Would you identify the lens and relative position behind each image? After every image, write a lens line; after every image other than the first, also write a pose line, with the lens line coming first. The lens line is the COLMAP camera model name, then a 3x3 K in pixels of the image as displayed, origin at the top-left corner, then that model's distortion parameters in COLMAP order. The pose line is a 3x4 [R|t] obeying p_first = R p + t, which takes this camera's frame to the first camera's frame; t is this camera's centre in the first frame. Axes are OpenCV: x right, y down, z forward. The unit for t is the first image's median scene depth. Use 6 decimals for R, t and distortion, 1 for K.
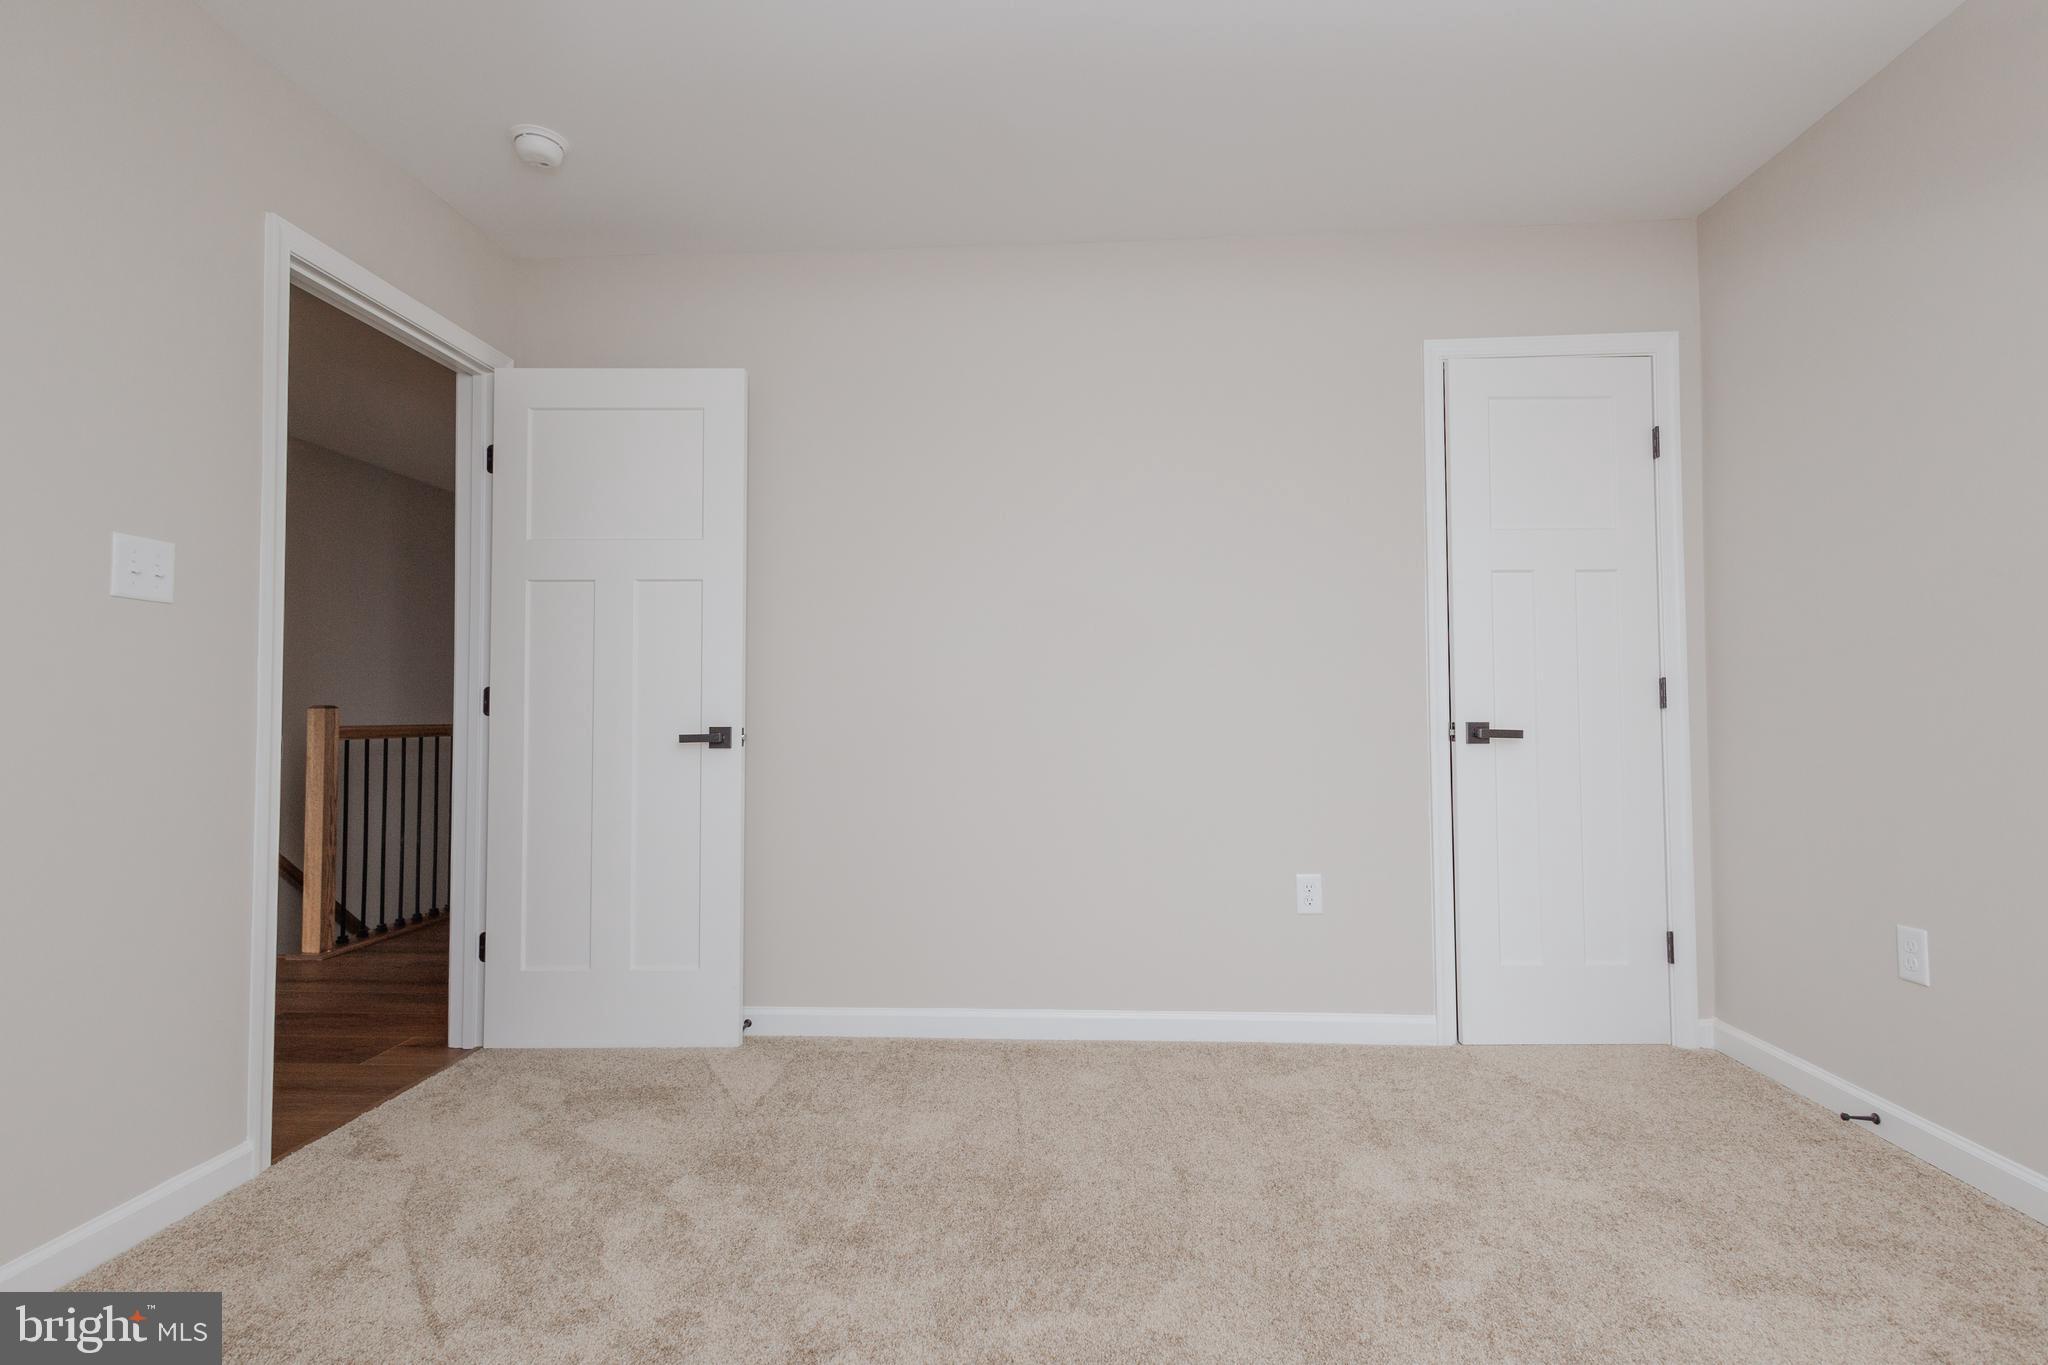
lens RADIAL K [[964.9, 0, 1028.5], [0, 964.9, 690.1], [0, 0, 1]] dist [0.000670, 0.000146]
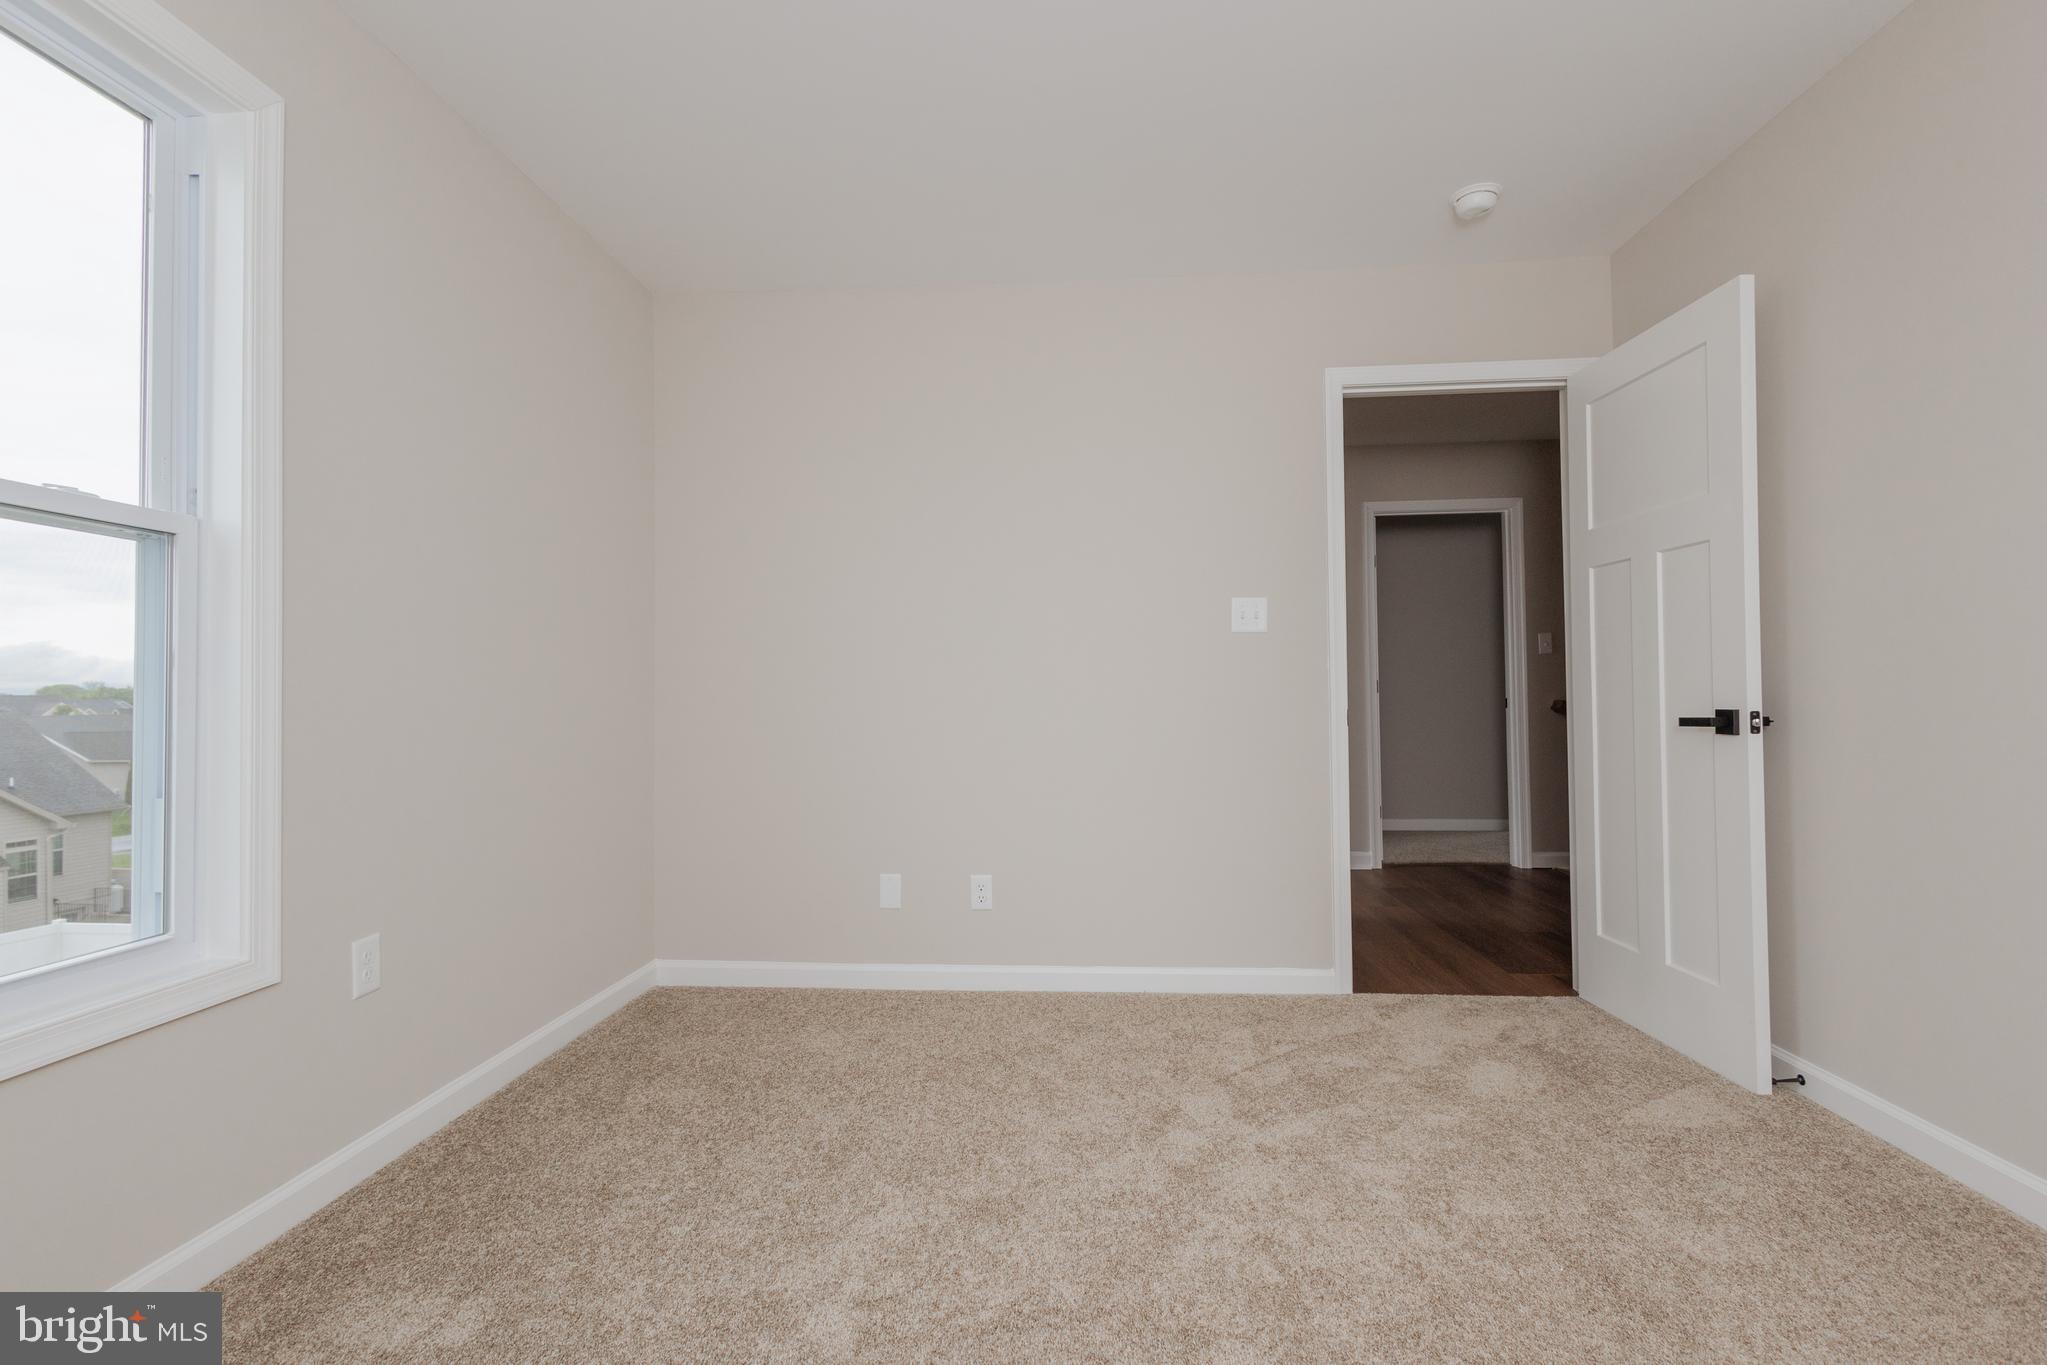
lens RADIAL K [[964.4, 0, 1028.0], [0, 964.4, 690.1], [0, 0, 1]] dist [0.000670, 0.000146]
pose [[-0.026528, -0.004086, -0.999640, 0.630687], [0.031859, 0.999480, -0.004930, 0.006288], [0.999140, -0.031979, -0.026384, 0.464096]]
